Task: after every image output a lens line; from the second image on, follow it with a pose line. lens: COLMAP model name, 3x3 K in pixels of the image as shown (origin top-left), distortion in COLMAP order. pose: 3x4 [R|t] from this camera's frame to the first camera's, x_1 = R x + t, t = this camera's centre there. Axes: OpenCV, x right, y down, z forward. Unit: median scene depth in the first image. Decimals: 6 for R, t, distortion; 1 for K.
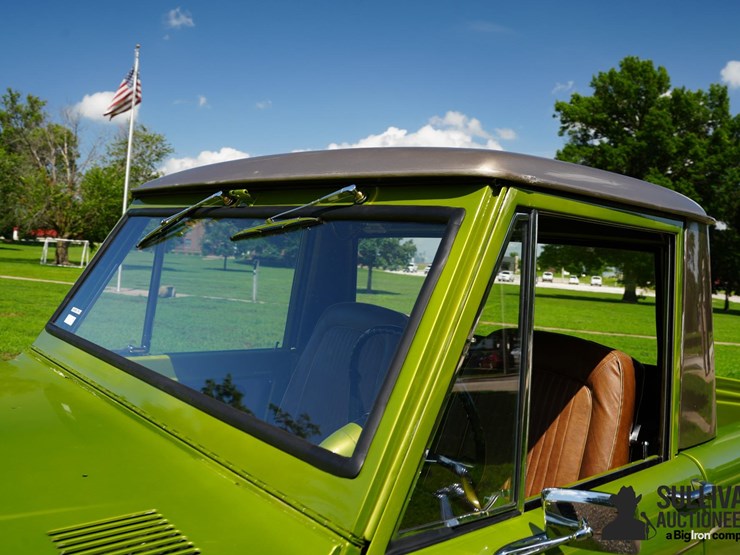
lens RADIAL K [[668.4, 0, 370.0], [0, 668.4, 277.5], [0, 0, 1]] dist [-0.096178, 0.065234]
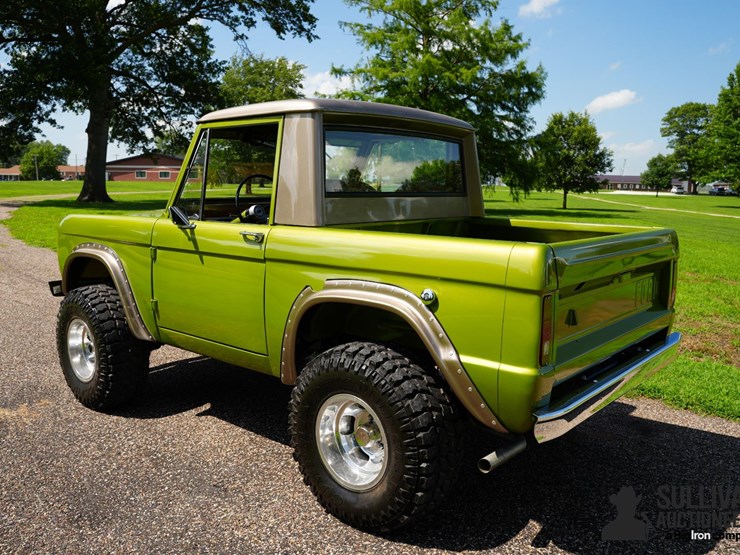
lens RADIAL K [[668.4, 0, 370.0], [0, 668.4, 277.5], [0, 0, 1]] dist [-0.096178, 0.065234]
pose [[0.145502, 0.065987, -0.987155, 0.080736], [-0.033776, 0.997523, 0.061702, 0.008889], [0.988781, 0.024365, 0.147371, 0.029921]]
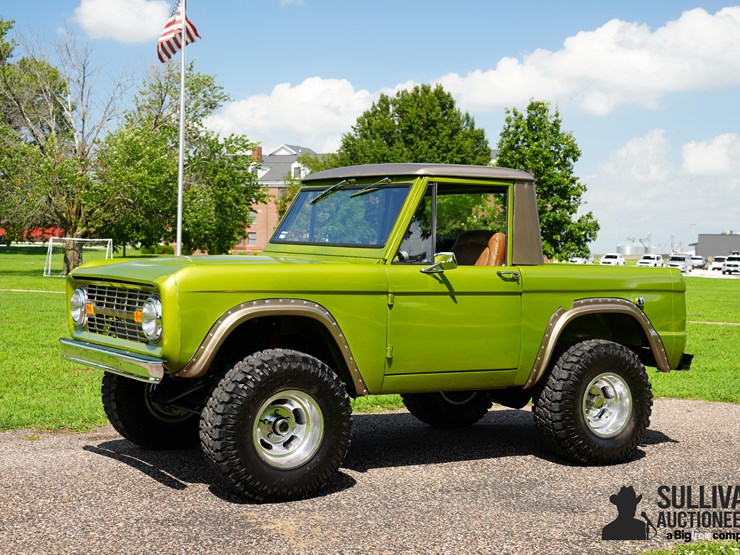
lens RADIAL K [[1129.1, 0, 370.0], [0, 1129.1, 277.5], [0, 0, 1]] dist [0.184176, 0.062204]
pose [[0.986180, -0.043344, -0.159906, 0.019158], [0.041717, 0.999038, -0.013518, 0.010762], [0.160338, 0.006660, 0.987040, -0.113894]]
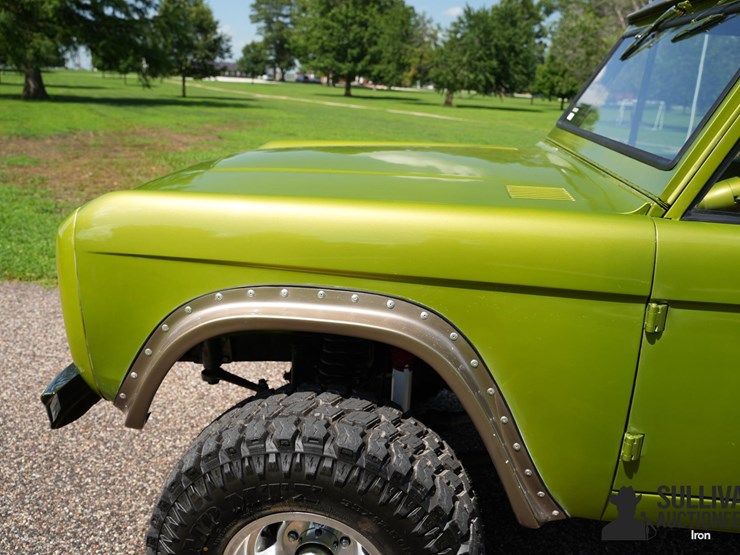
lens RADIAL K [[668.4, 0, 370.0], [0, 668.4, 277.5], [0, 0, 1]] dist [-0.096178, 0.065234]
pose [[0.682078, 0.168632, -0.711570, 0.011771], [-0.022223, 0.977379, 0.210323, 0.004348], [0.730941, -0.127644, 0.670397, -0.011274]]
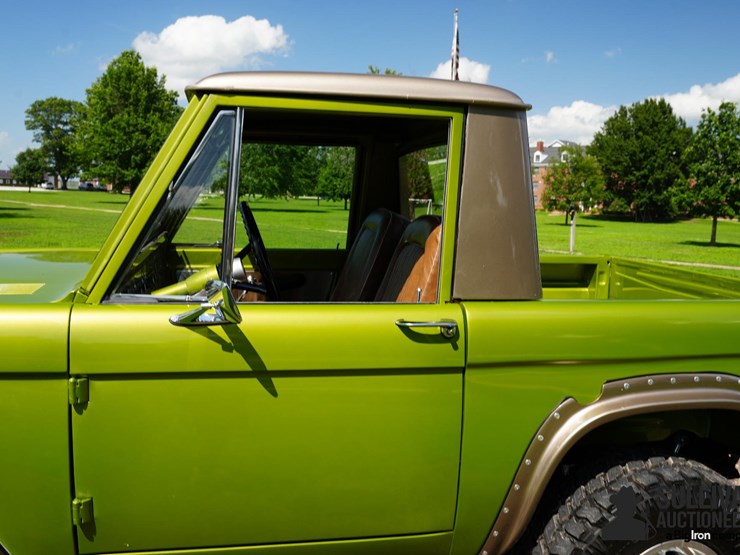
lens RADIAL K [[668.4, 0, 370.0], [0, 668.4, 277.5], [0, 0, 1]] dist [-0.096178, 0.065234]
pose [[0.868029, 0.017869, -0.496192, 0.028425], [0.013883, 0.998088, 0.060231, 0.004453], [0.496320, -0.059171, 0.866121, -0.004016]]
